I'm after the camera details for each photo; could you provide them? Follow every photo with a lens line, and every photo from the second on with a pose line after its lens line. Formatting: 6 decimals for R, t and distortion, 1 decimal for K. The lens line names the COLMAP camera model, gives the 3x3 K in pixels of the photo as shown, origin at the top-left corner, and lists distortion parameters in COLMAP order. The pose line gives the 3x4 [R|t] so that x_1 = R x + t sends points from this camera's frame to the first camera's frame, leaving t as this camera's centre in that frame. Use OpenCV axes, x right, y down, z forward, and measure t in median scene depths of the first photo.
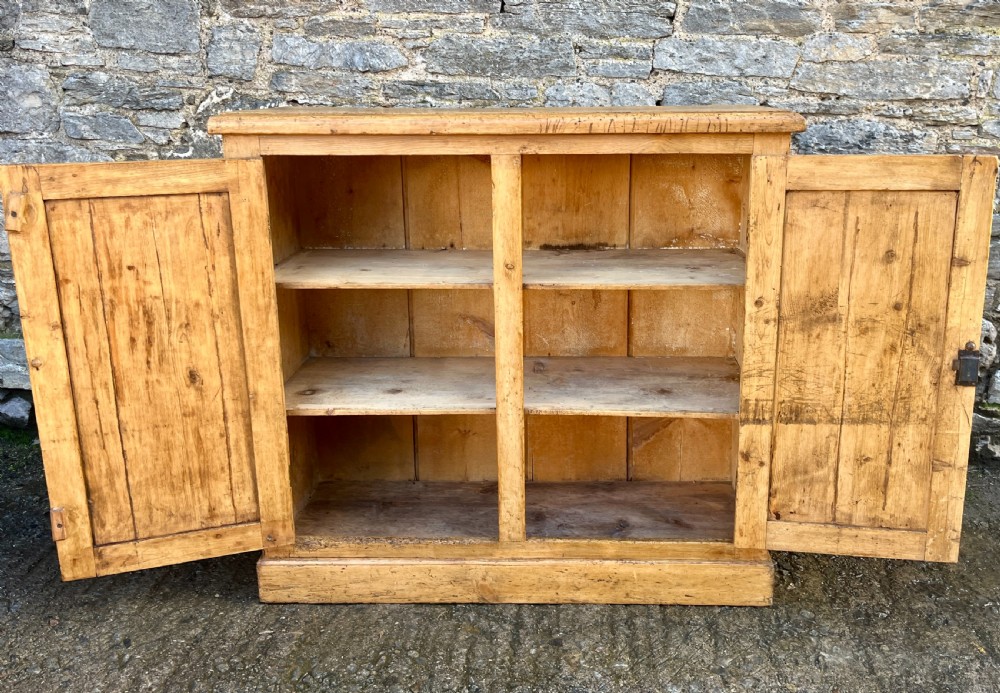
lens RADIAL K [[888.5, 0, 544.7], [0, 888.5, 275.9], [0, 0, 1]] dist [0.063681, -0.087701]
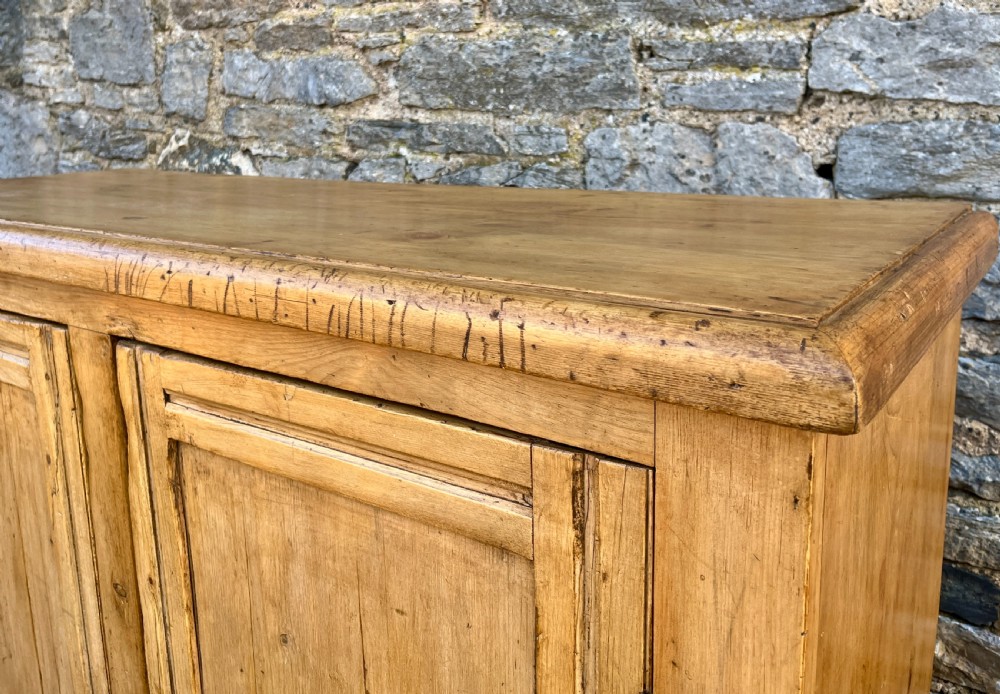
lens RADIAL K [[888.5, 0, 444.2], [0, 888.5, 280.0], [0, 0, 1]] dist [0.063681, -0.087701]
pose [[0.813947, 0.100253, -0.572224, 0.253536], [-0.103489, 0.994264, 0.026988, -0.149382], [0.571647, 0.037252, 0.819654, 0.609707]]
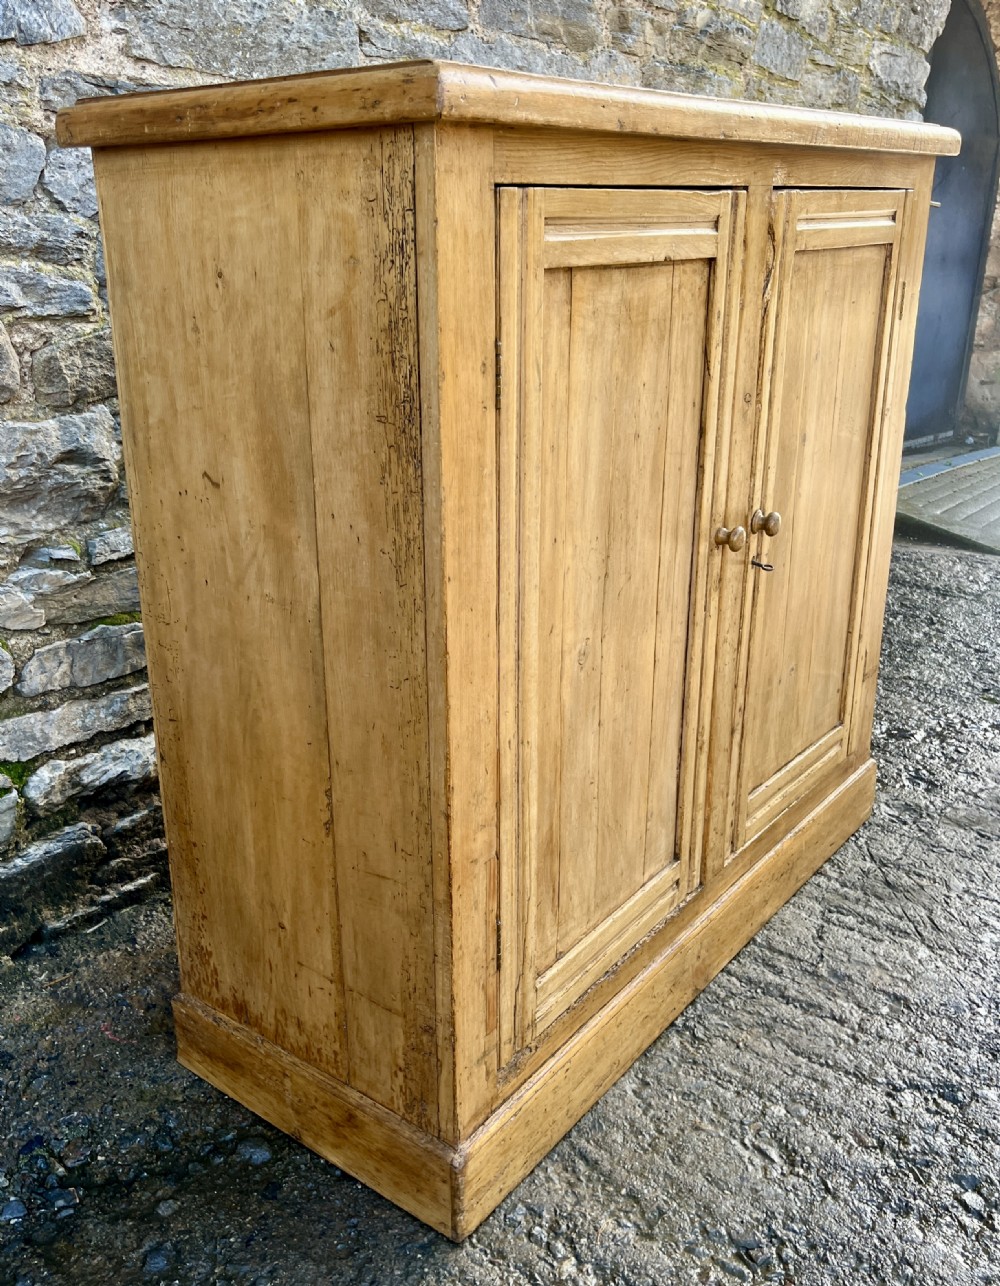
lens RADIAL K [[1223.8, 0, 449.5], [0, 1223.8, 622.9], [0, 0, 1]] dist [0.030238, 0.000000]
pose [[0.595230, -0.256831, 0.761406, -0.639332], [0.187428, 0.965785, 0.179249, -0.039438], [-0.781391, 0.036015, 0.623002, 0.554106]]
